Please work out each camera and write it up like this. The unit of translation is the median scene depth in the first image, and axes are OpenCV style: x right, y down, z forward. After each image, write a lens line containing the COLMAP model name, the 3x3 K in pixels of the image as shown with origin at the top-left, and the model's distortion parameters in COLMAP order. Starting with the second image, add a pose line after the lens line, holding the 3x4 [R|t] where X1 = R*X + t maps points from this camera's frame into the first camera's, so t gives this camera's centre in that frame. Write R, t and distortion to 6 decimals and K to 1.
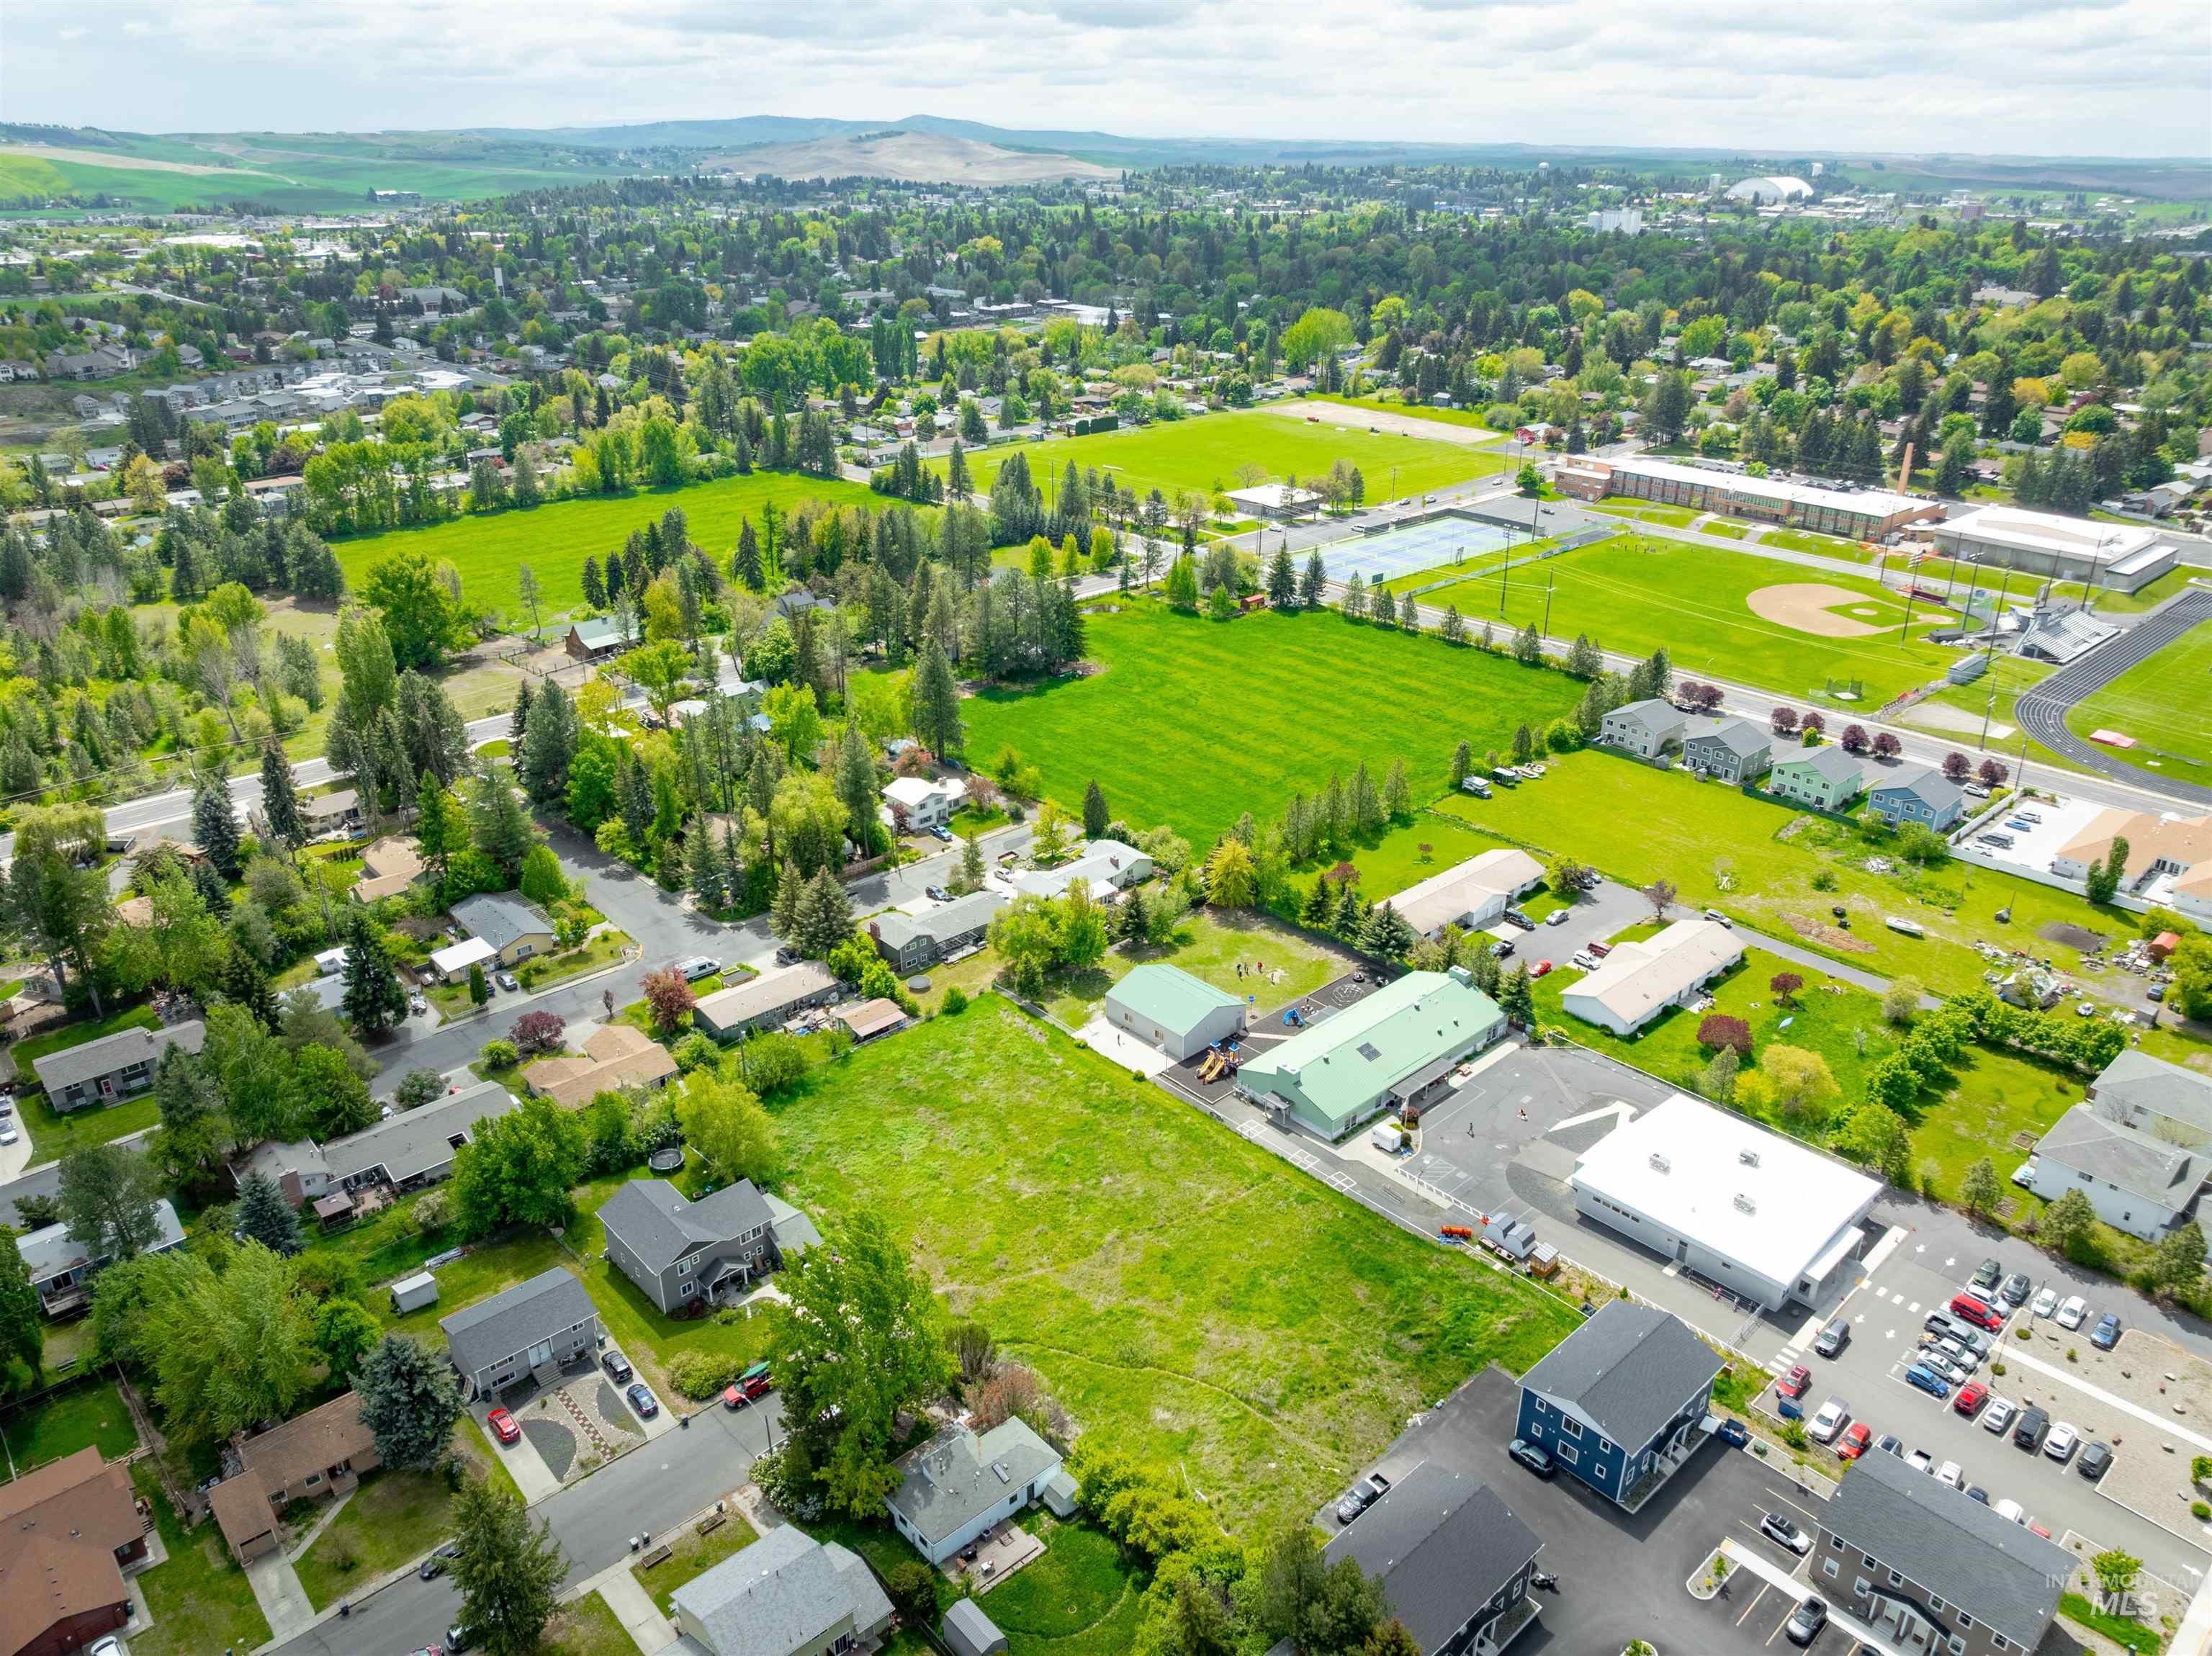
lens RADIAL K [[1560.9, 0, 1117.2], [0, 1560.9, 822.7], [0, 0, 1]] dist [-0.035716, 0.001672]
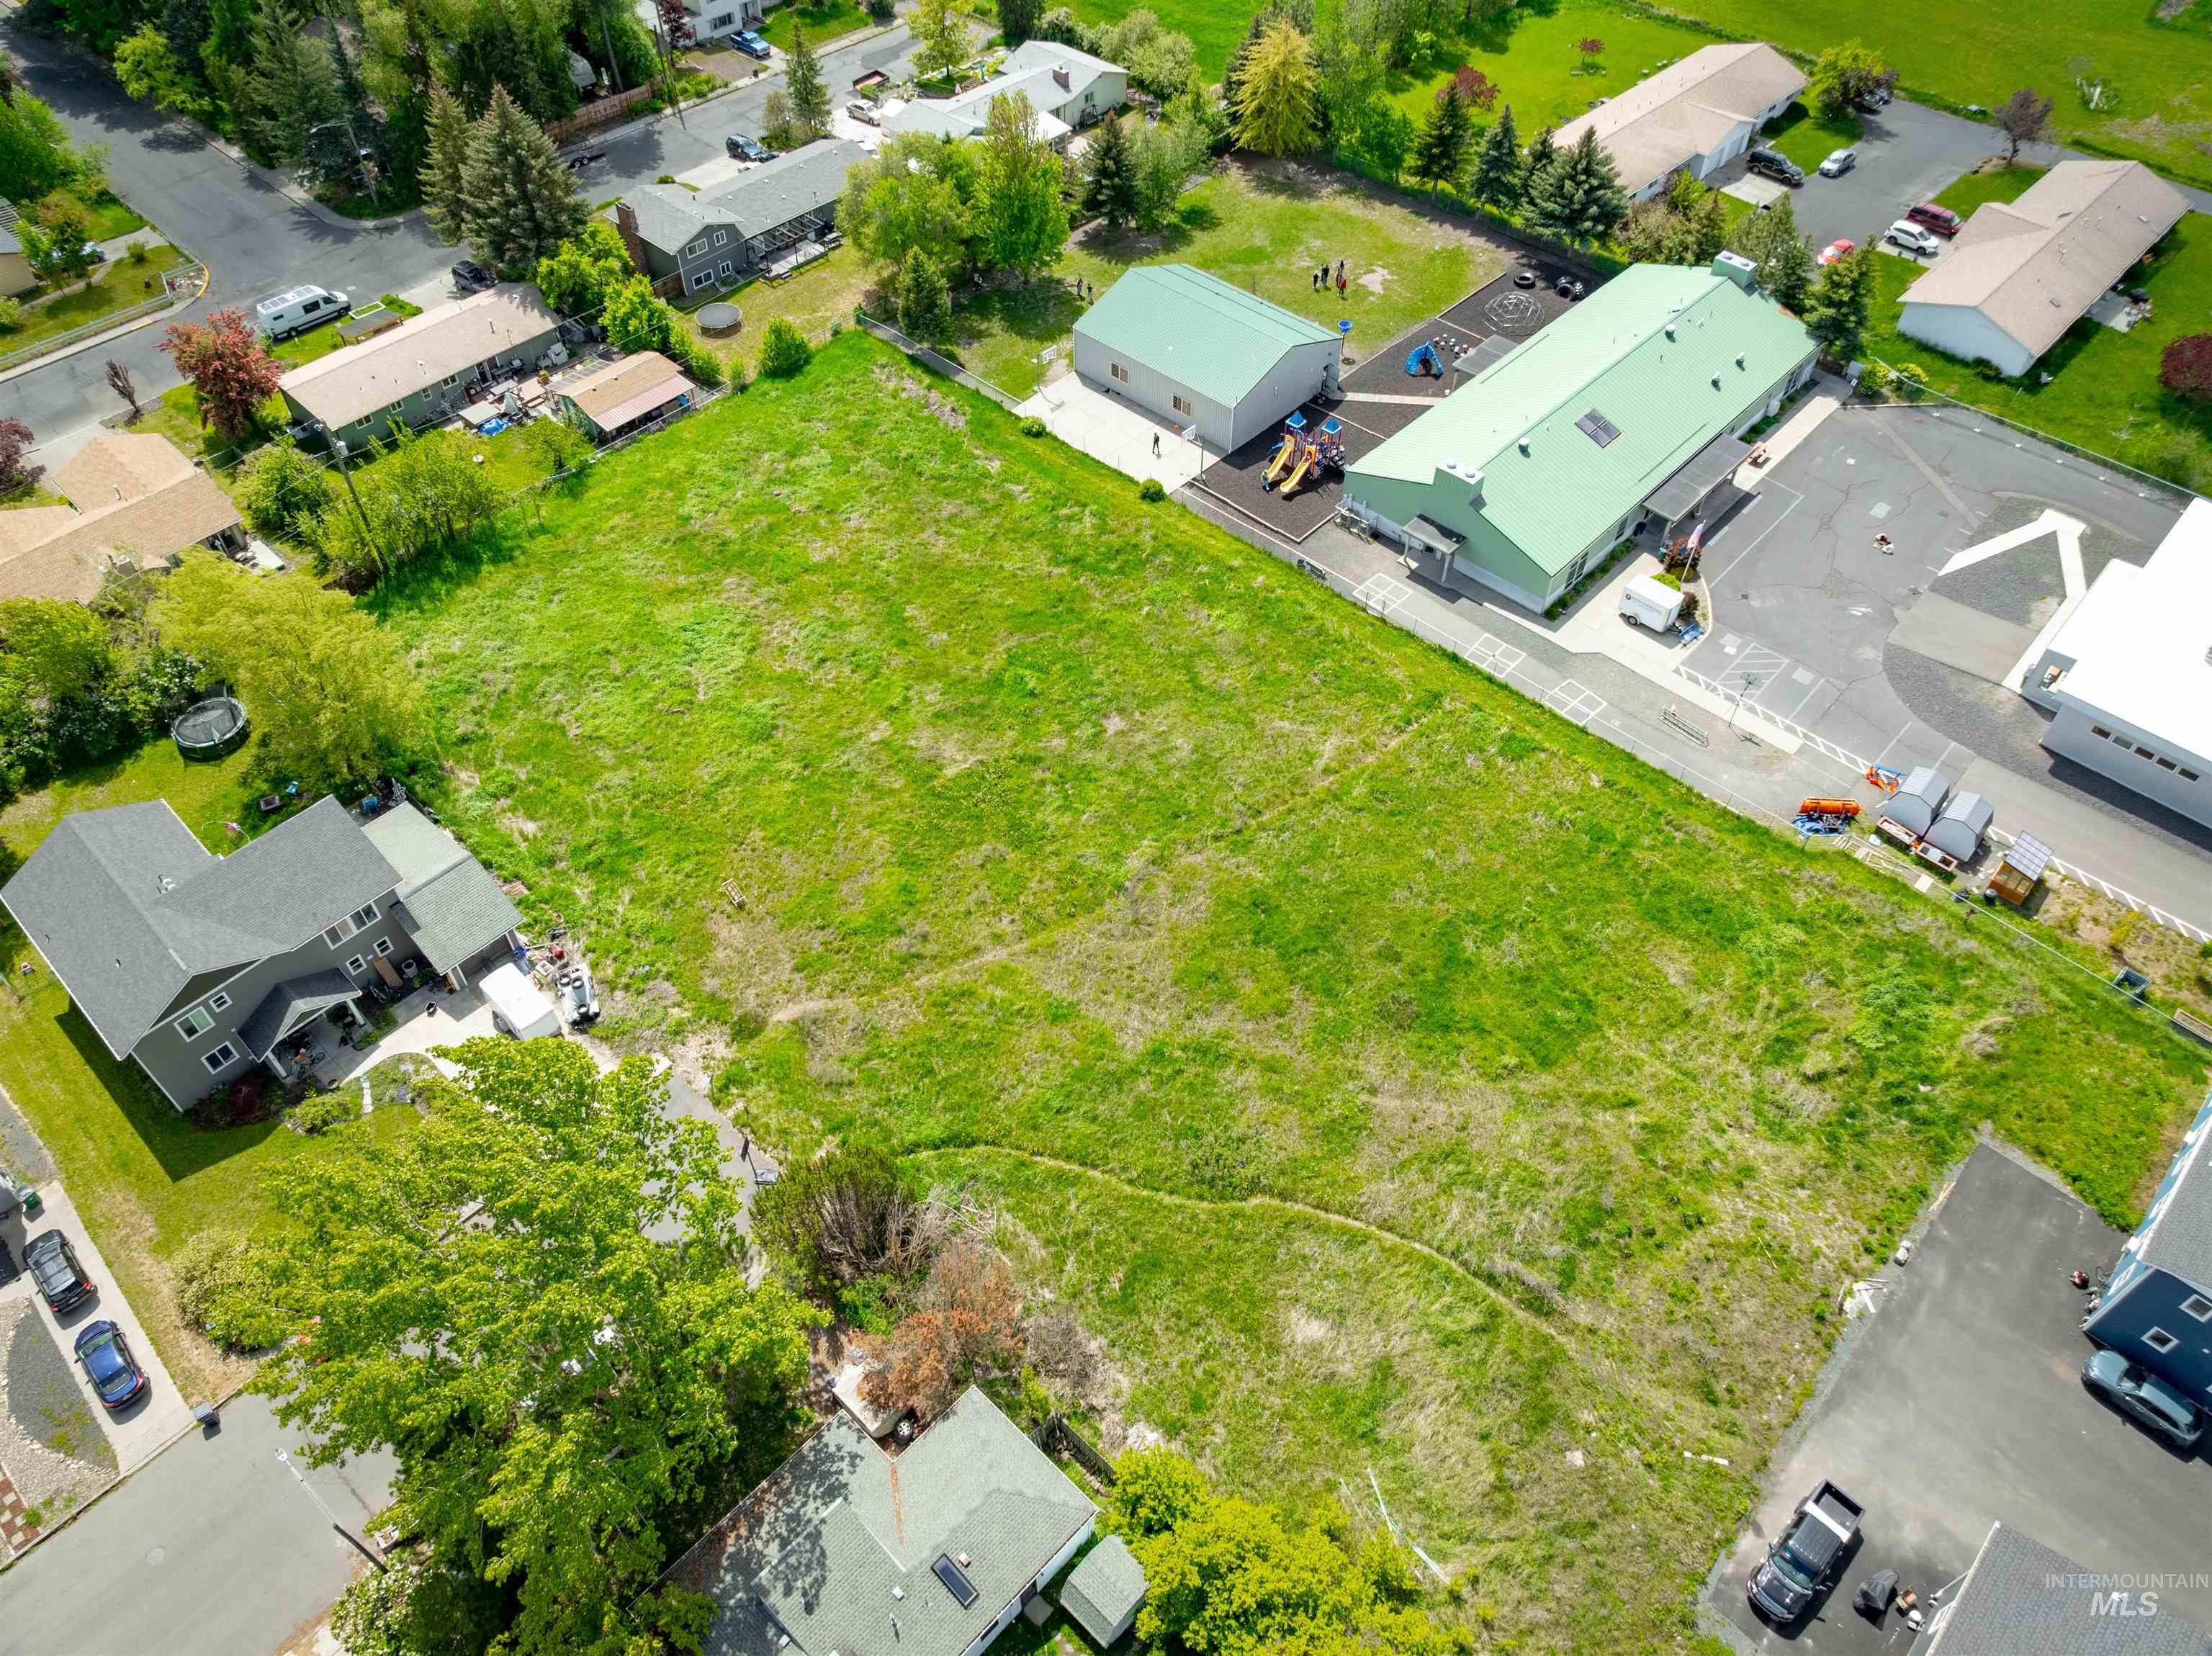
lens RADIAL K [[1560.9, 0, 1117.2], [0, 1560.9, 822.7], [0, 0, 1]] dist [-0.035716, 0.001672]
pose [[0.997424, -0.051556, 0.049871, -0.026772], [0.026289, 0.909637, 0.414571, 0.044444], [-0.066738, -0.412192, 0.908650, 0.448333]]
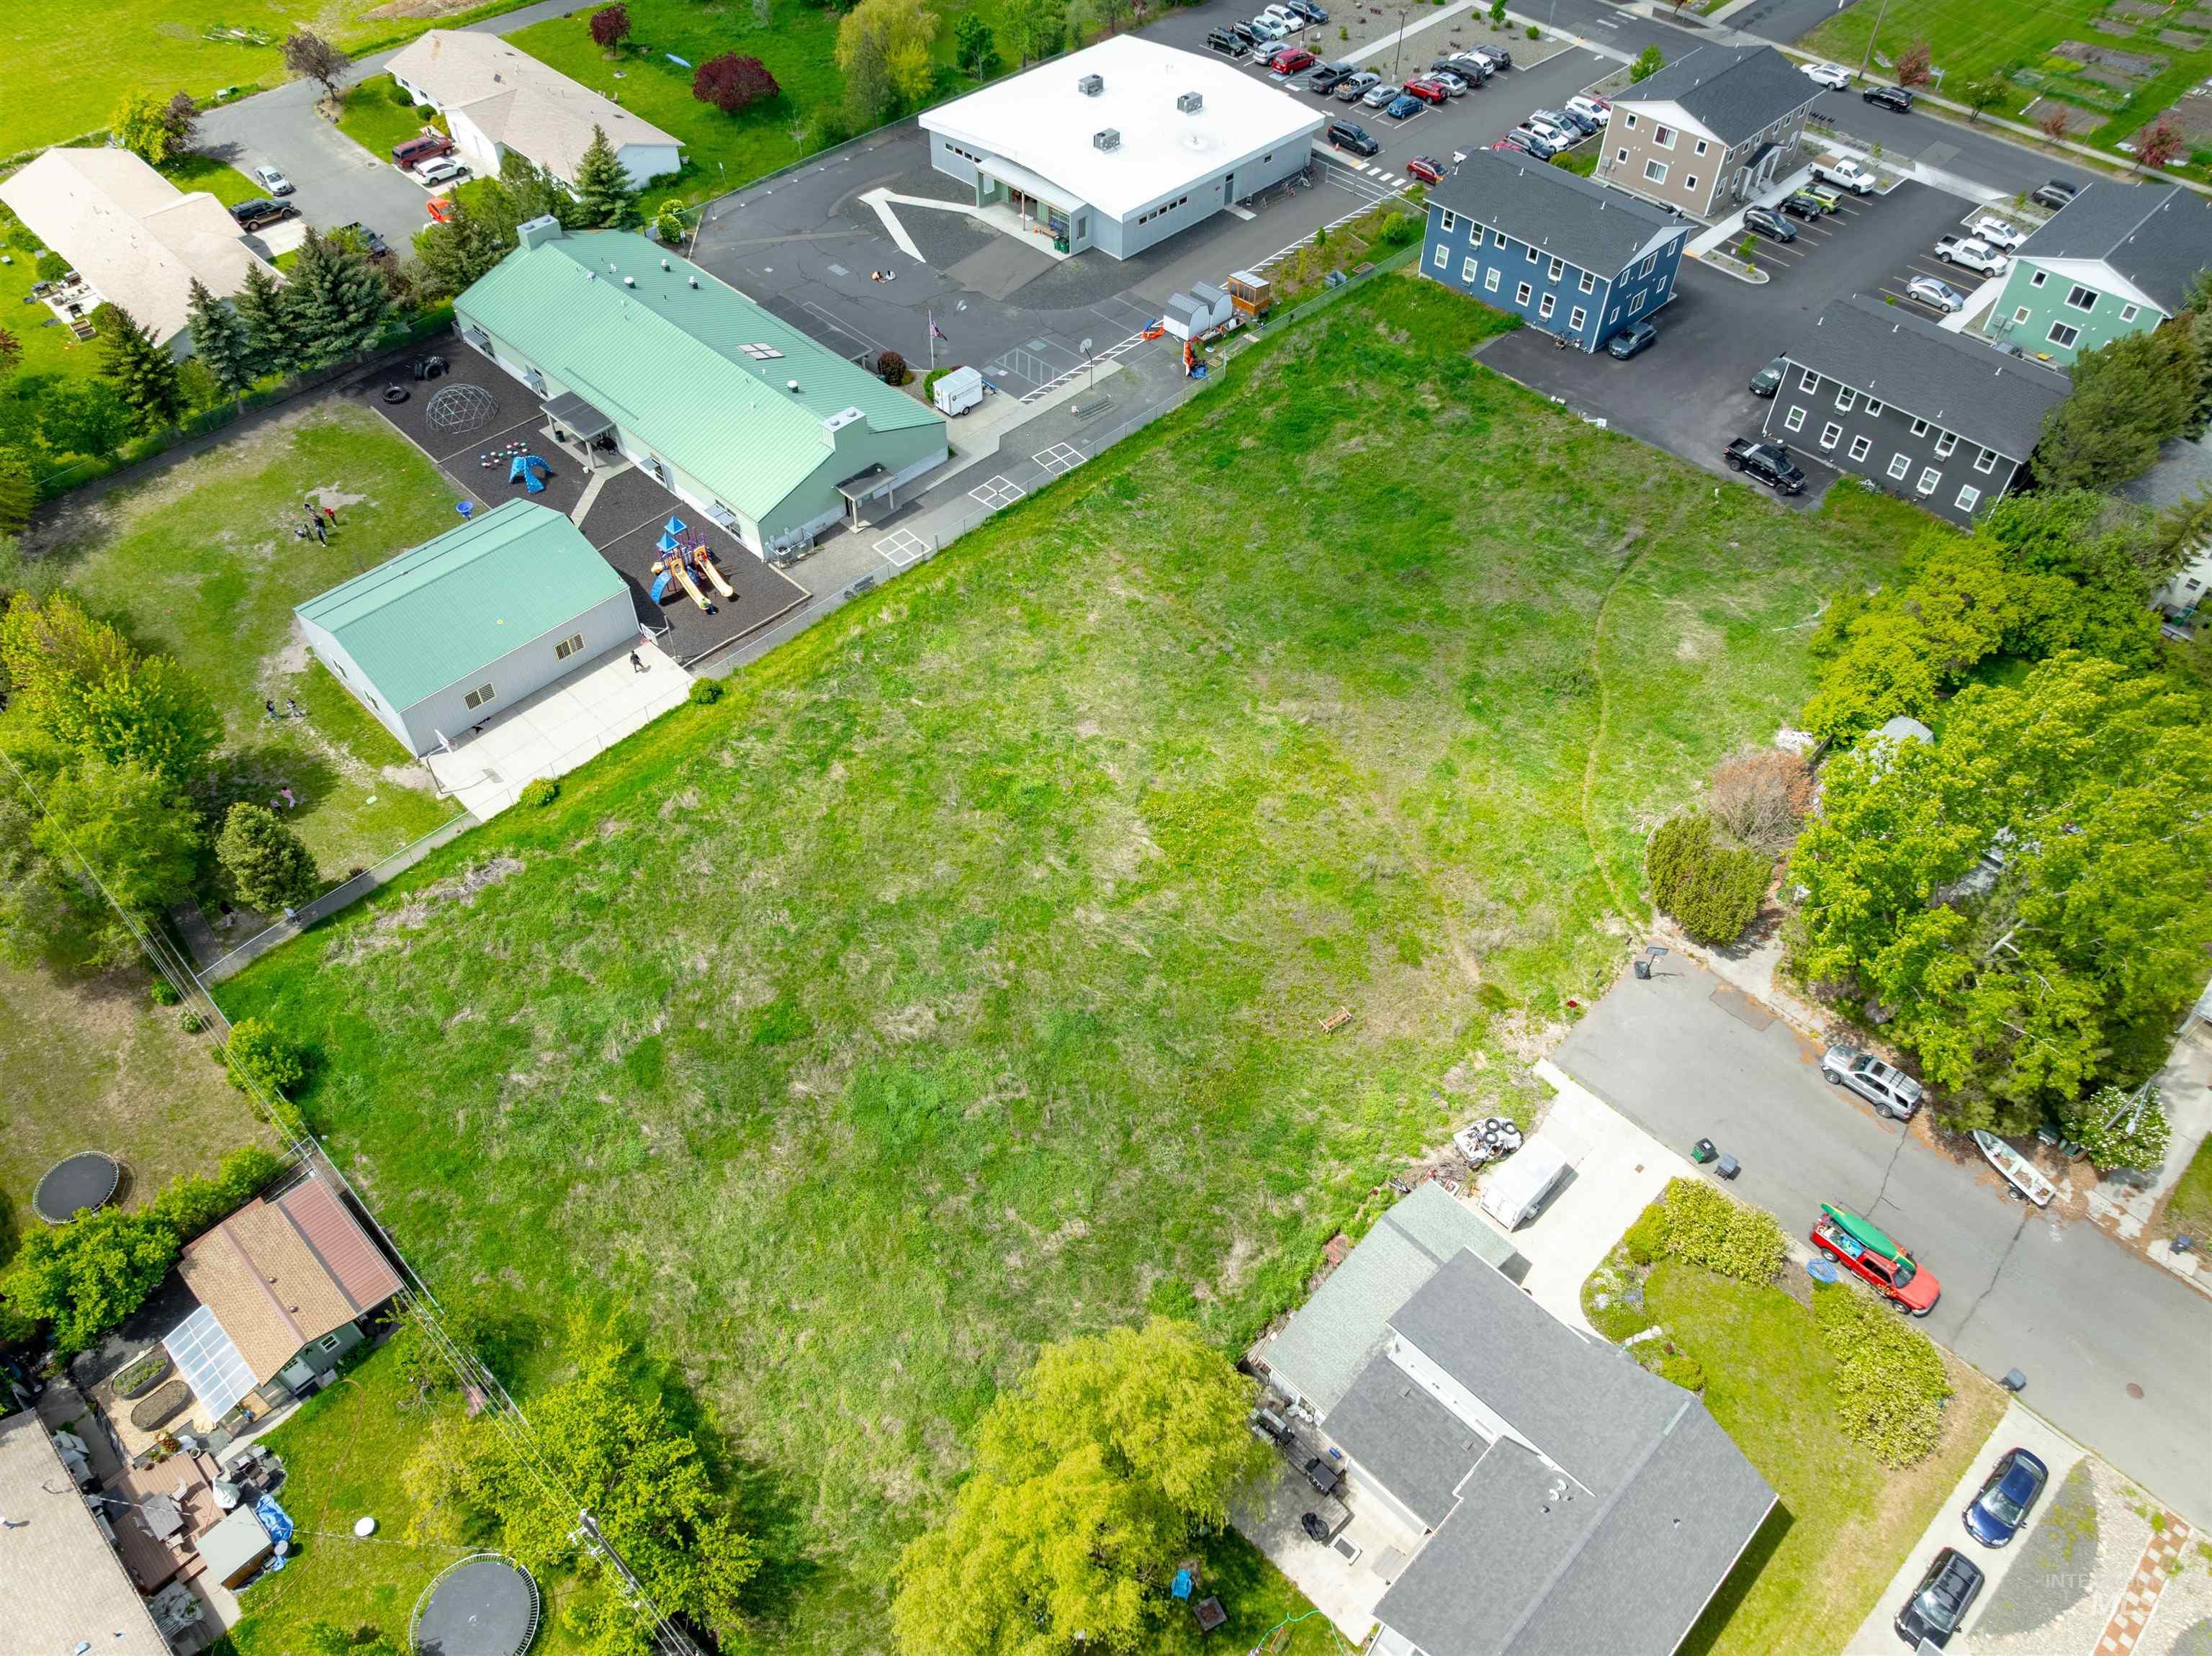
lens RADIAL K [[1570.8, 0, 1113.2], [0, 1570.8, 827.7], [0, 0, 1]] dist [-0.070959, 0.048925]
pose [[-0.048267, -0.750845, 0.658713, -0.295181], [0.390838, 0.592701, 0.704239, -0.079613], [-0.919193, 0.291441, 0.264850, 0.725278]]
